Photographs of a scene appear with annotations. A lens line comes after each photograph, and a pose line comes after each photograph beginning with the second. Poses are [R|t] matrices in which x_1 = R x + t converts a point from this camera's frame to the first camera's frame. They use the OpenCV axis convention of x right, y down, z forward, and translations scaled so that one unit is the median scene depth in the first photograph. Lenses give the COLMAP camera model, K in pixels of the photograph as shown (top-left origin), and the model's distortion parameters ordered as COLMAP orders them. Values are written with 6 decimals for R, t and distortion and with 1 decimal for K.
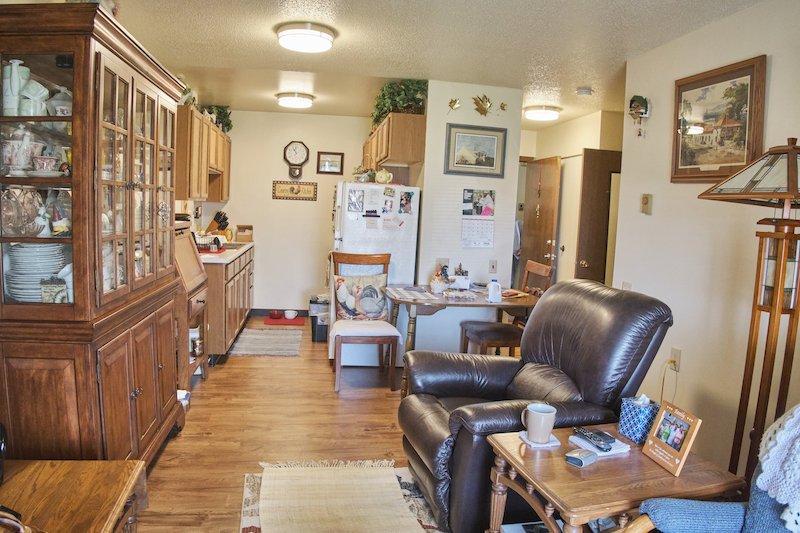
lens RADIAL K [[559.4, 0, 400.0], [0, 559.4, 266.5], [0, 0, 1]] dist [-0.191263, 0.063545]
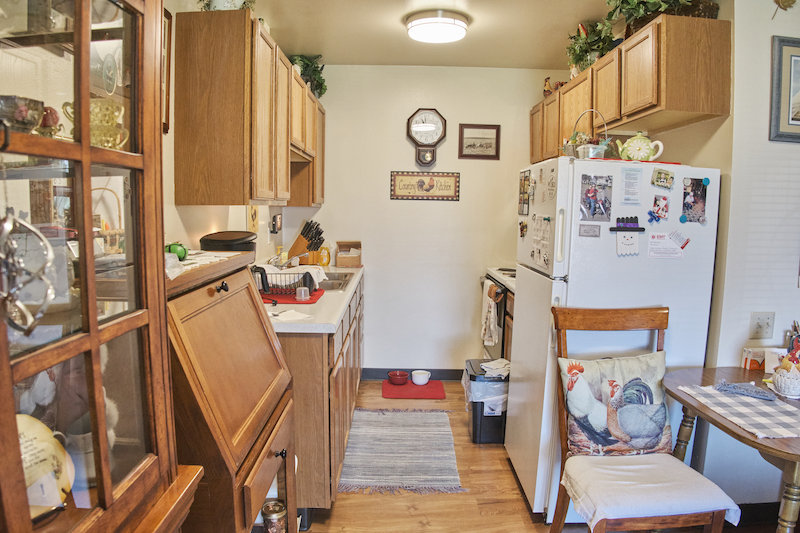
lens RADIAL K [[559.4, 0, 400.0], [0, 559.4, 266.5], [0, 0, 1]] dist [-0.191263, 0.063545]
pose [[0.988474, -0.016148, -0.150526, -0.137371], [0.015935, 0.999870, -0.002623, -0.047253], [0.150549, 0.000194, 0.988603, 0.399483]]
